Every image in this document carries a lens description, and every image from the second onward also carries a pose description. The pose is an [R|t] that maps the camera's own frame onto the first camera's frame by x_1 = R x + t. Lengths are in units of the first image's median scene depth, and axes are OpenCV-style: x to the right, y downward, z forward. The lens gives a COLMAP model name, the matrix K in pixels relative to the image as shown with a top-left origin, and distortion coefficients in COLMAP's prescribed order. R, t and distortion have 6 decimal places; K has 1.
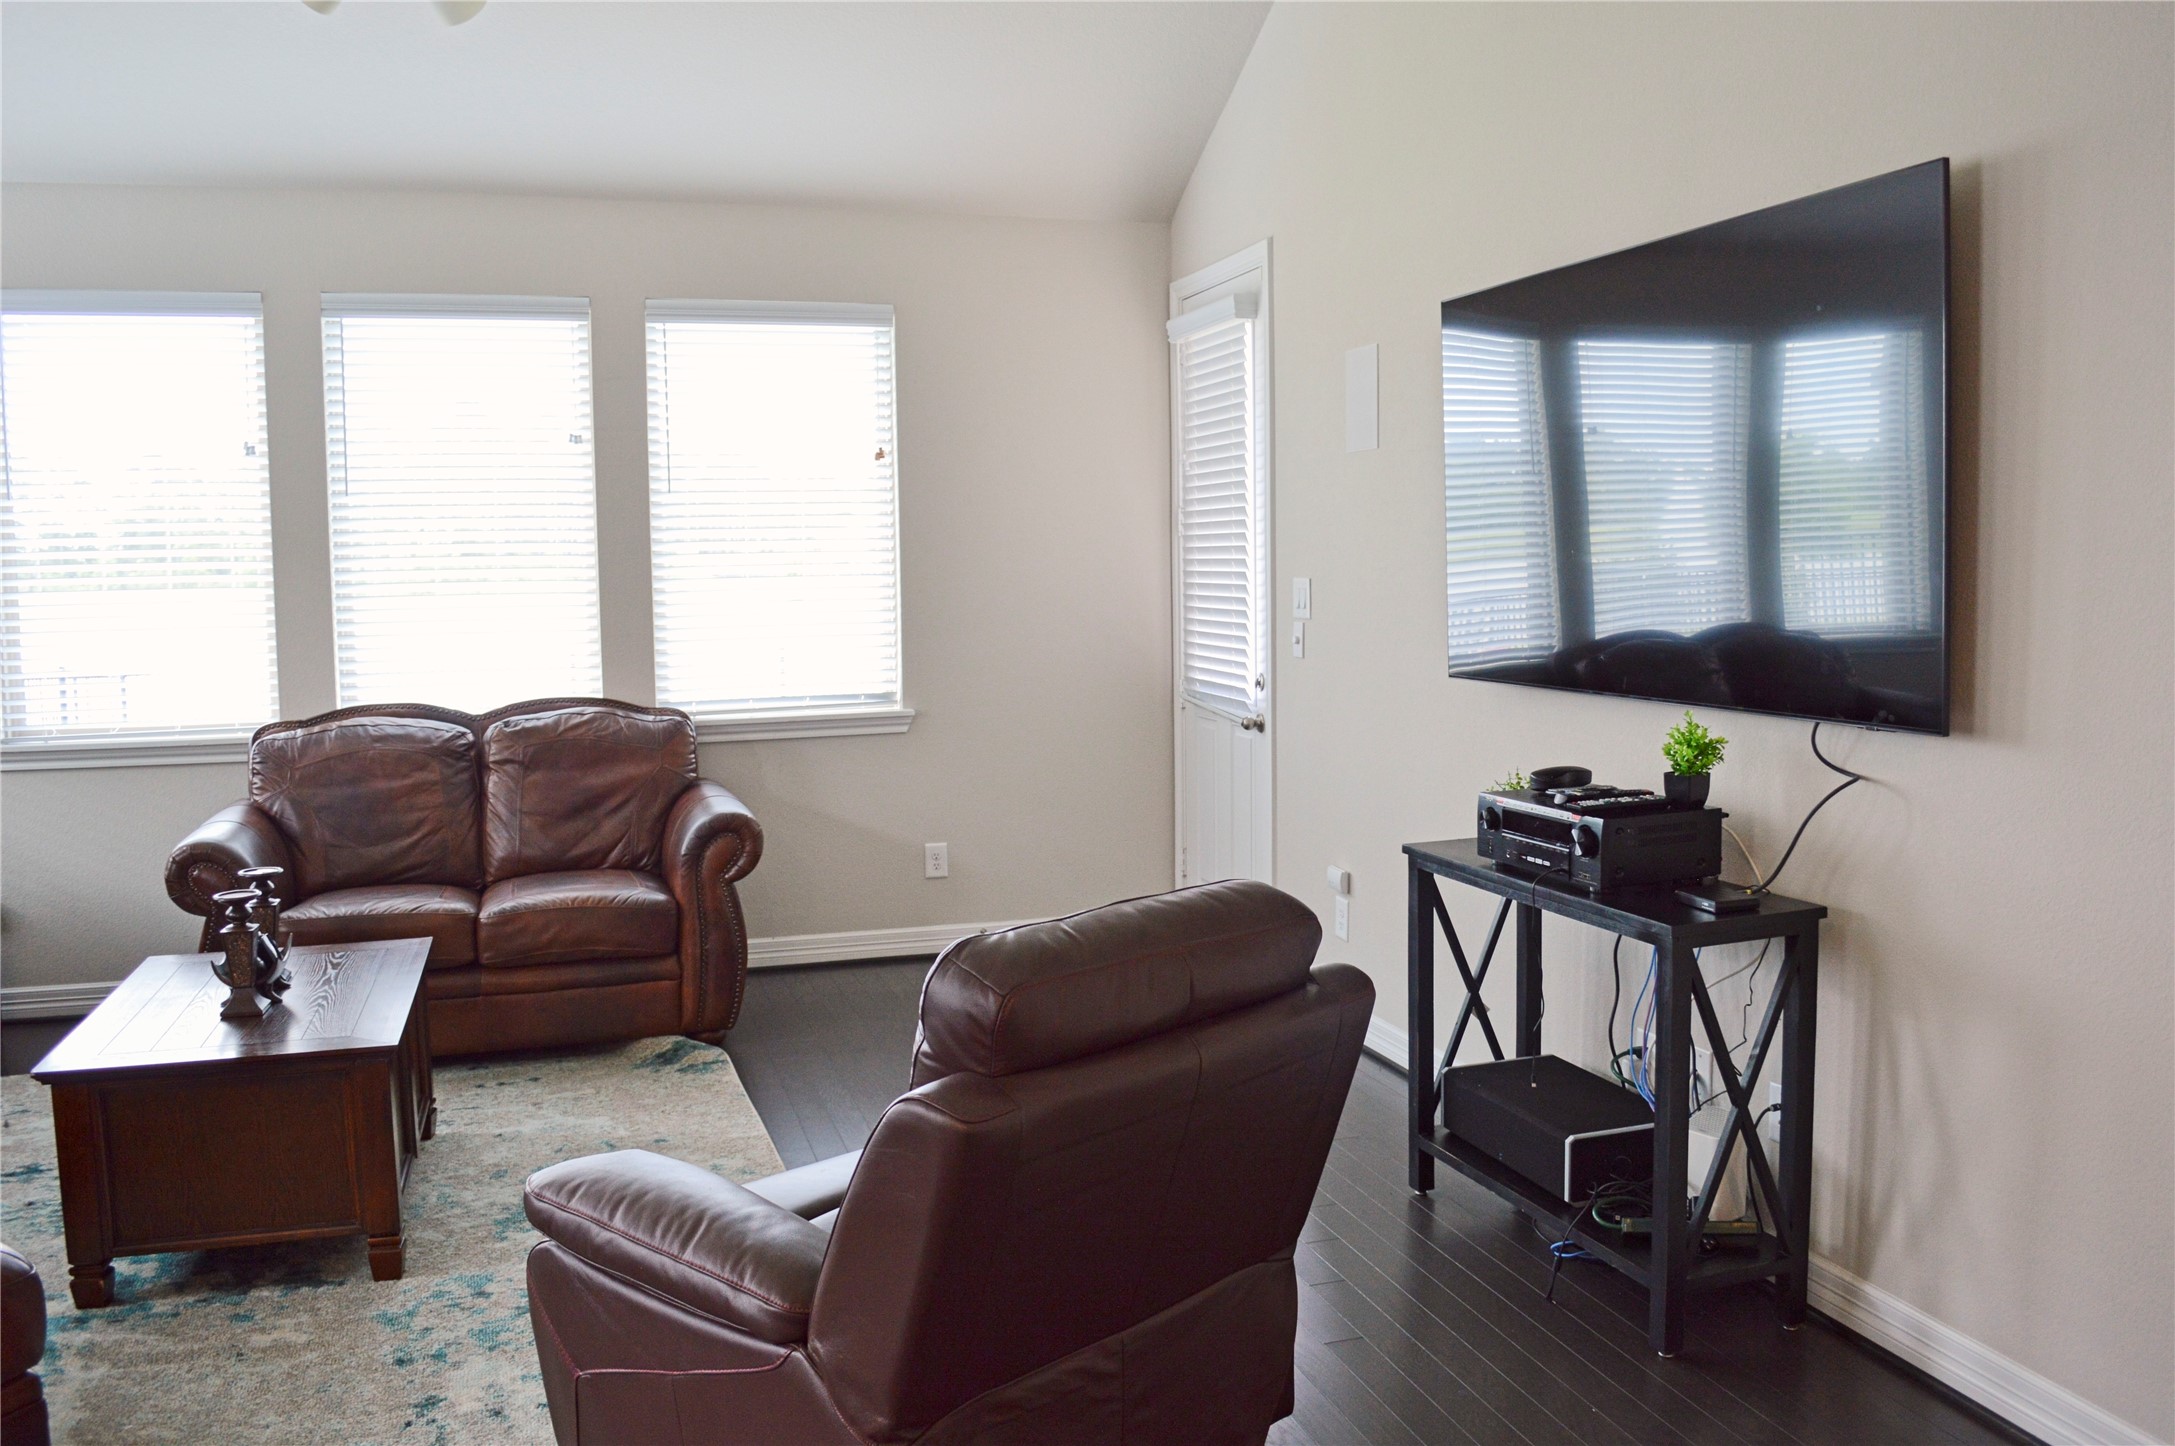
lens RADIAL K [[1748.6, 0, 1091.3], [0, 1748.6, 730.3], [0, 0, 1]] dist [-0.069628, -0.001668]
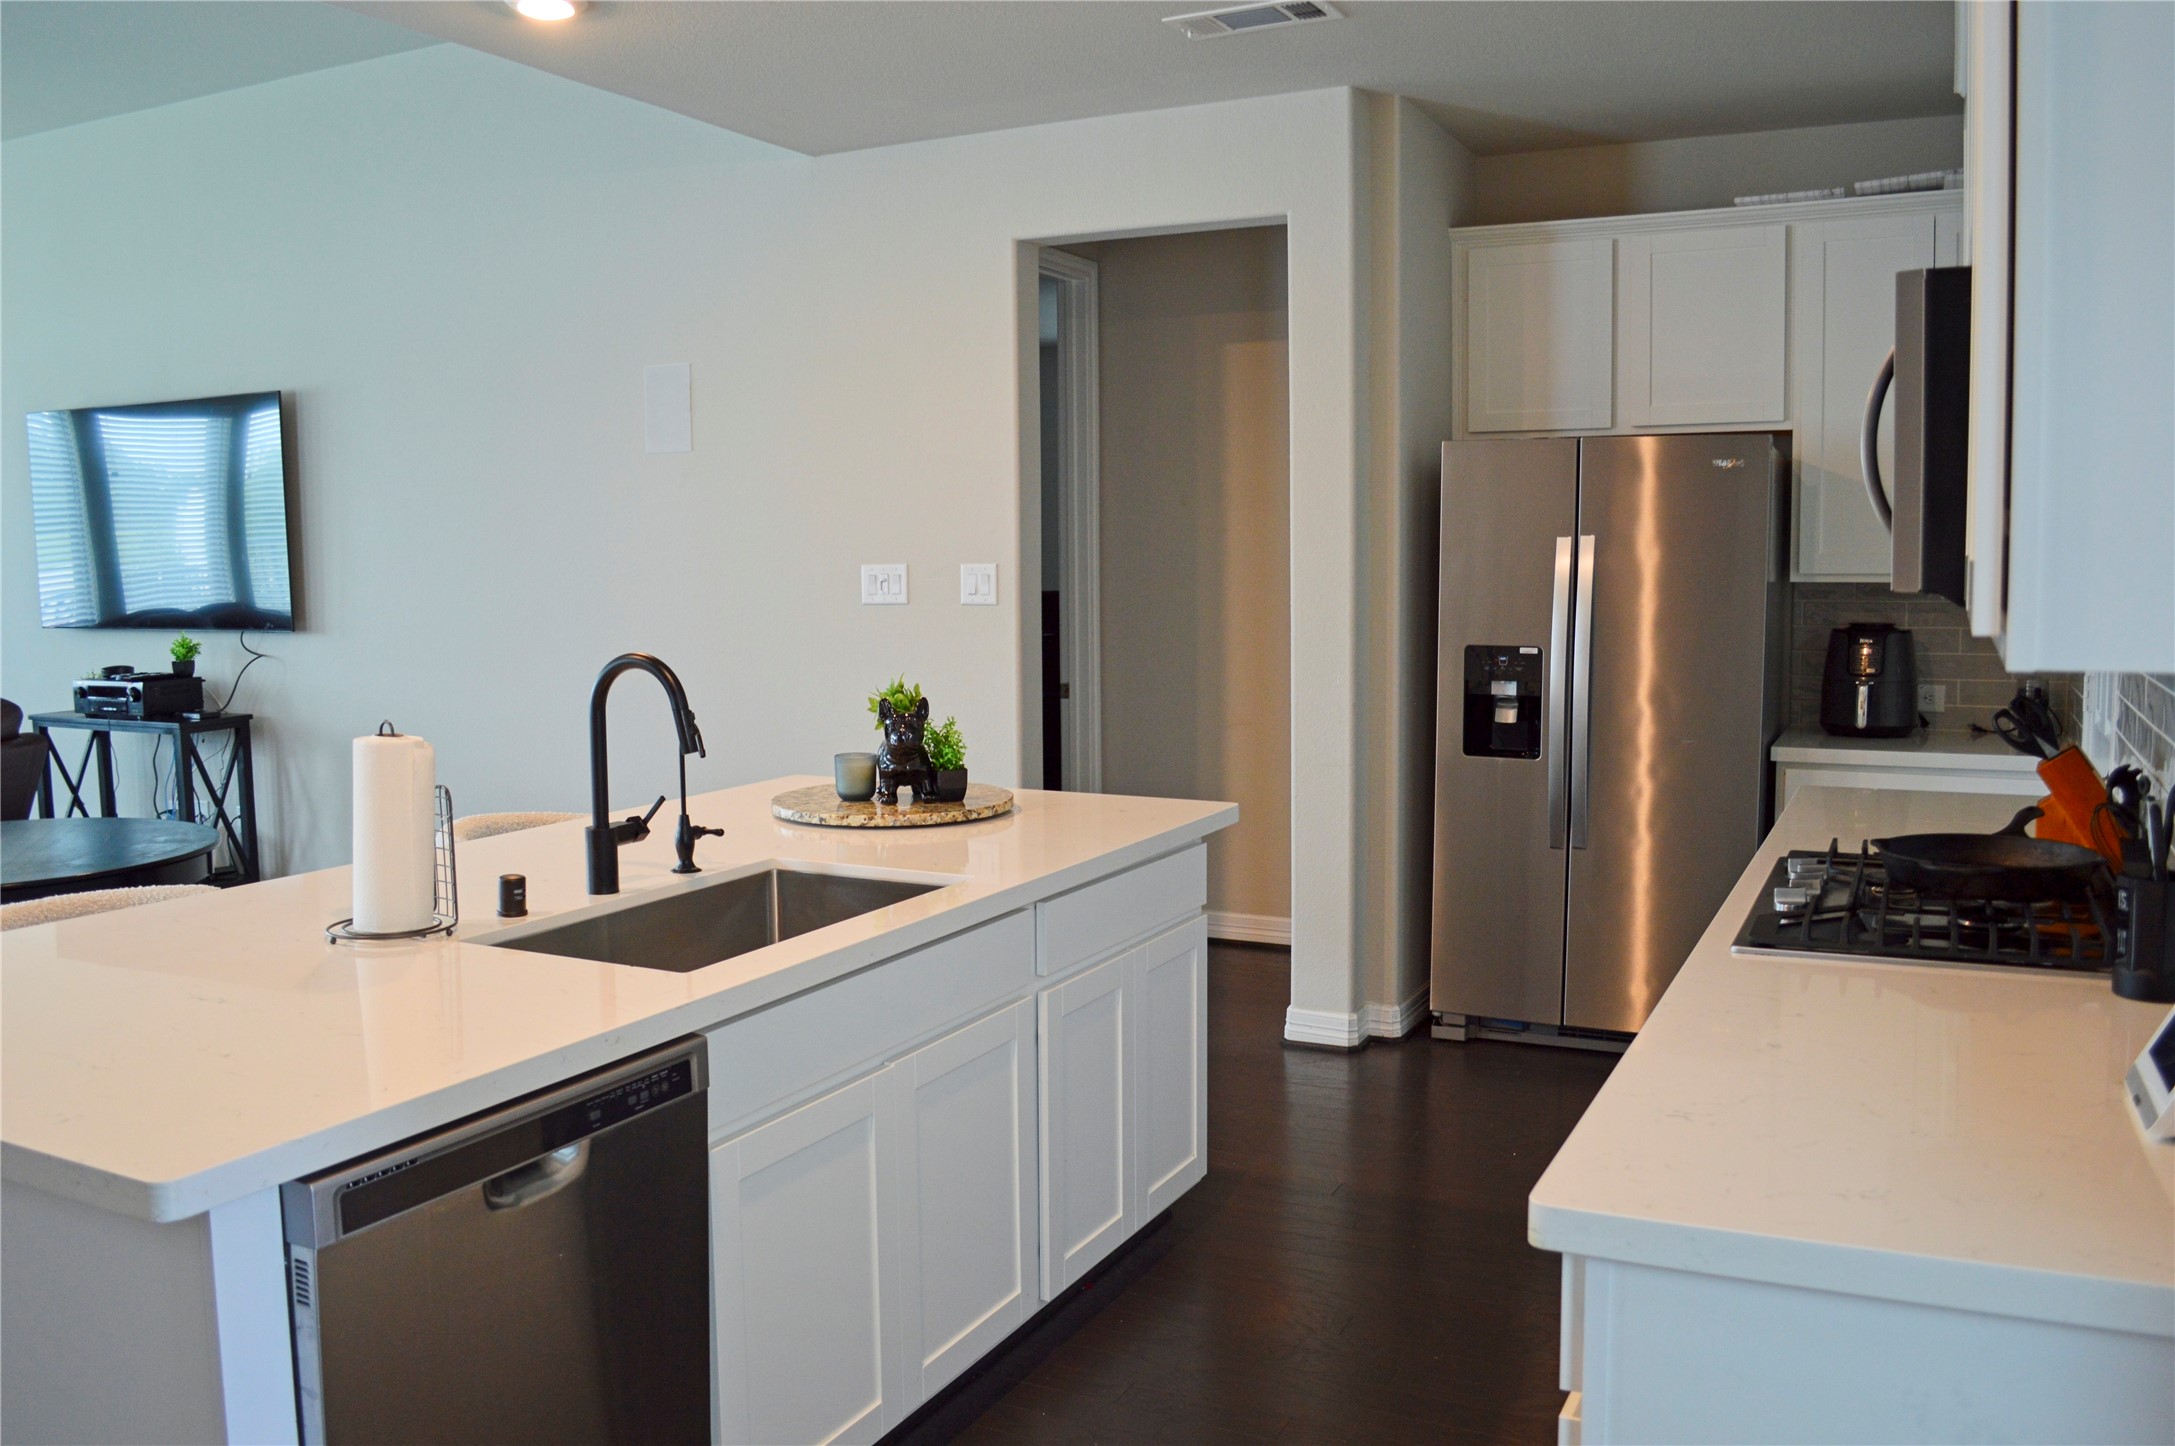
lens RADIAL K [[1748.6, 0, 1086.4], [0, 1748.6, 717.8], [0, 0, 1]] dist [-0.069628, -0.001668]
pose [[0.697109, -0.061164, 0.714352, -0.233841], [0.067119, 0.997546, 0.019913, 0.077389], [-0.713817, 0.034065, 0.699503, -0.755855]]
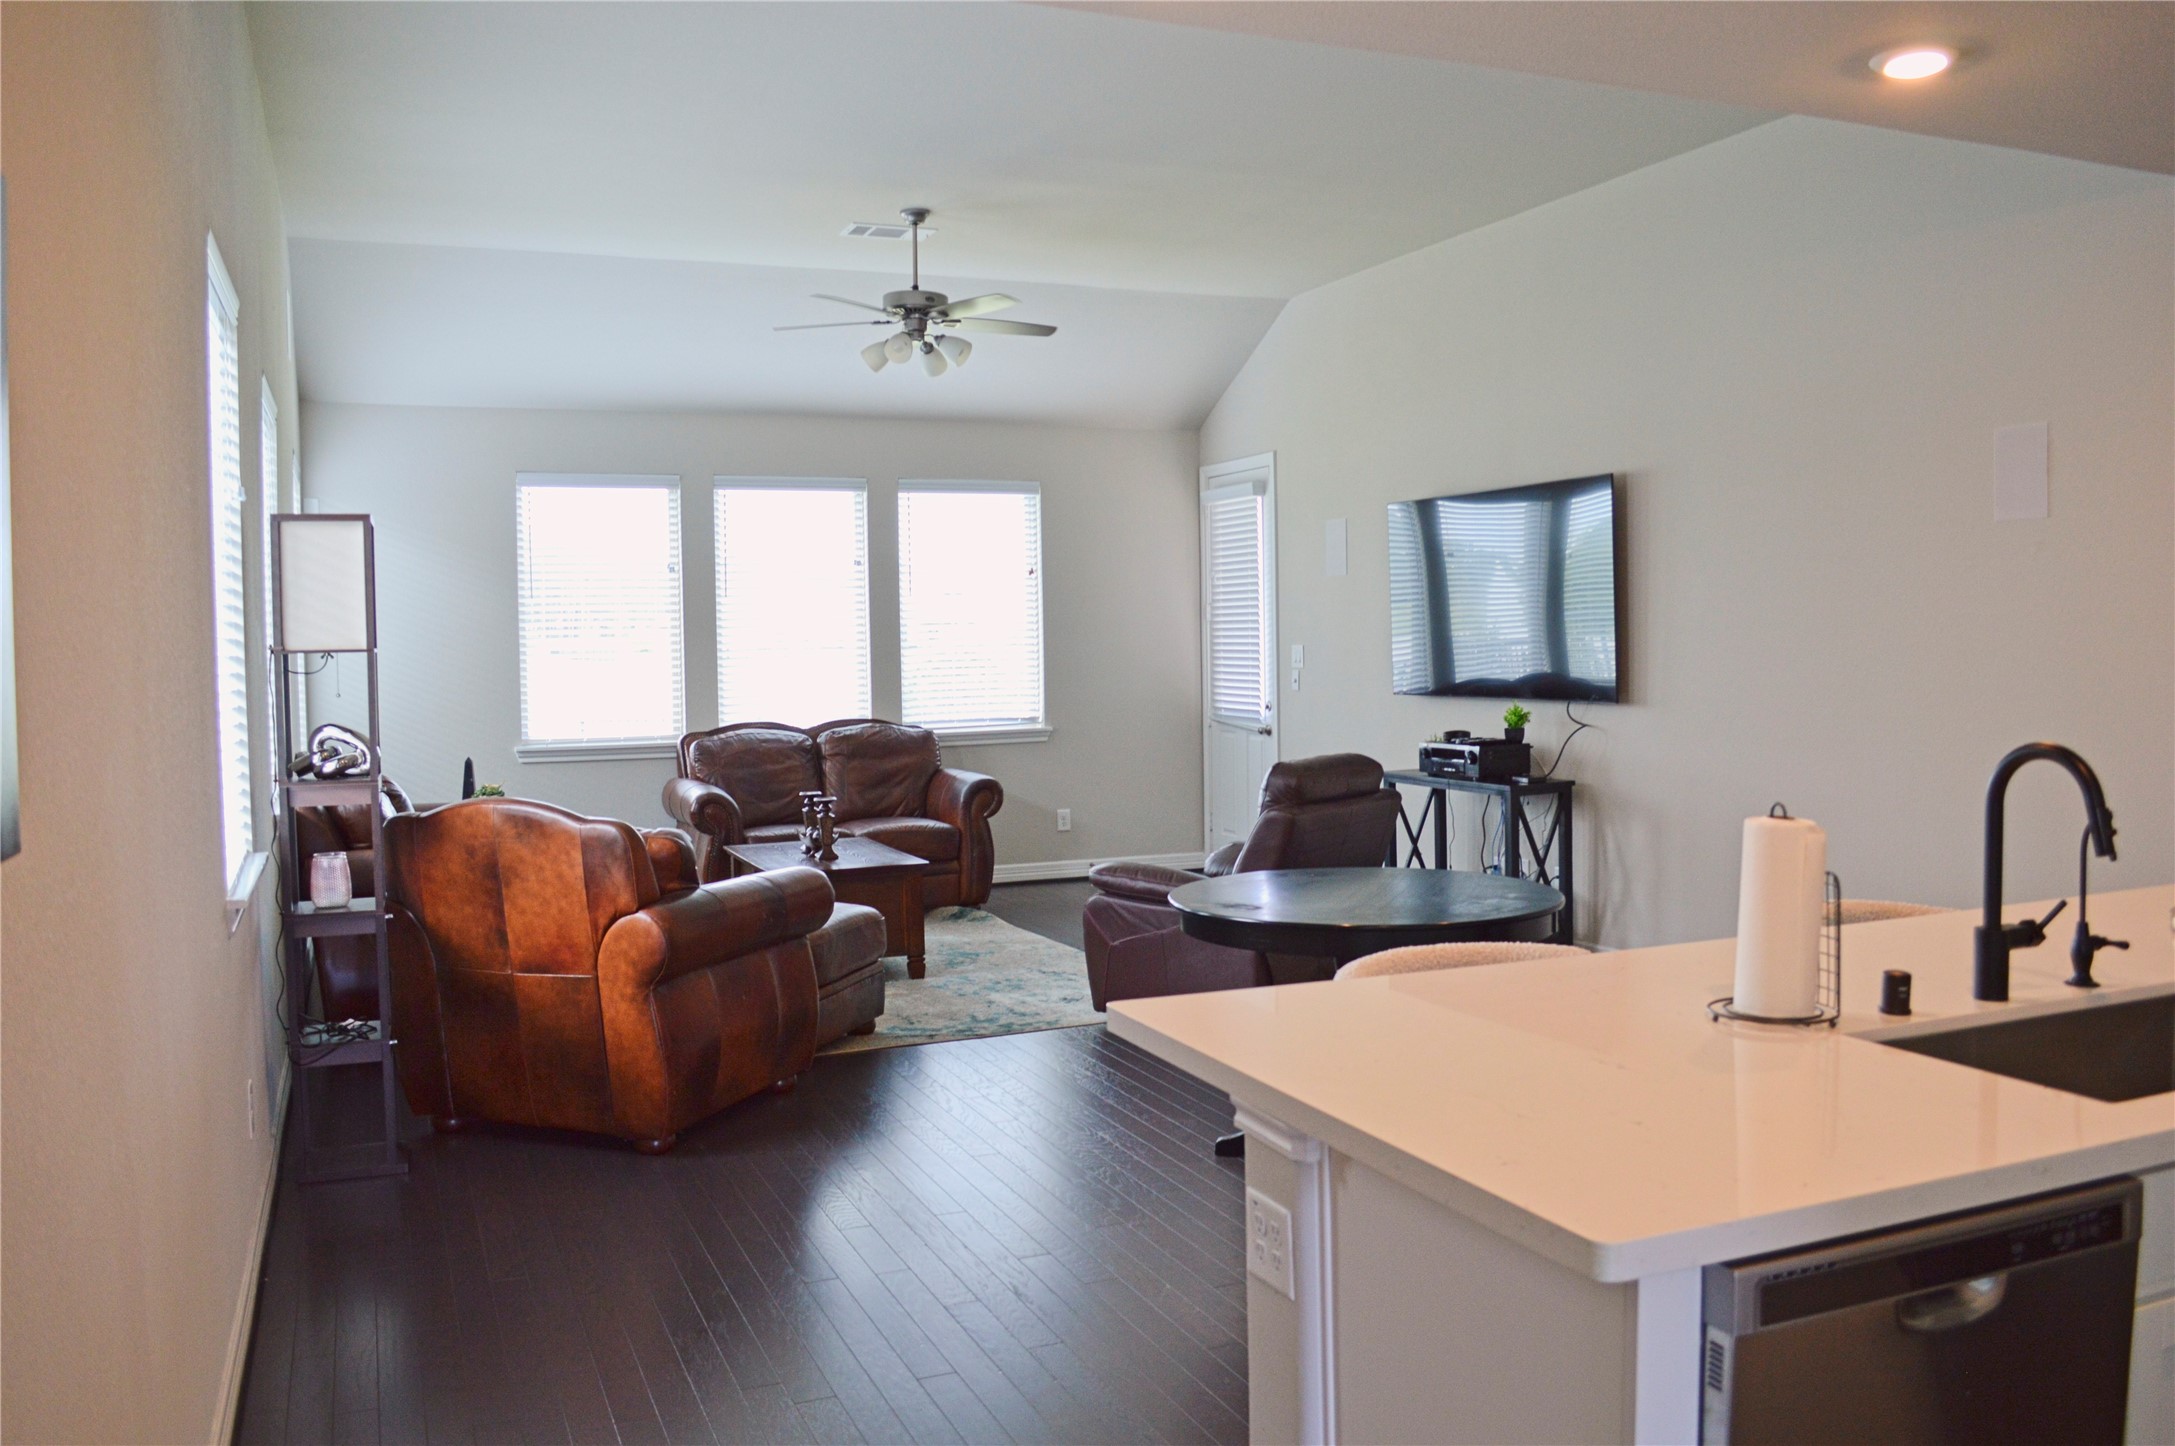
lens RADIAL K [[1748.6, 0, 1096.7], [0, 1748.6, 720.9], [0, 0, 1]] dist [-0.069628, -0.001668]
pose [[0.995176, -0.007547, 0.097816, -0.257745], [0.012359, 0.998738, -0.048683, 0.073417], [-0.097325, 0.049657, 0.994013, -0.738517]]
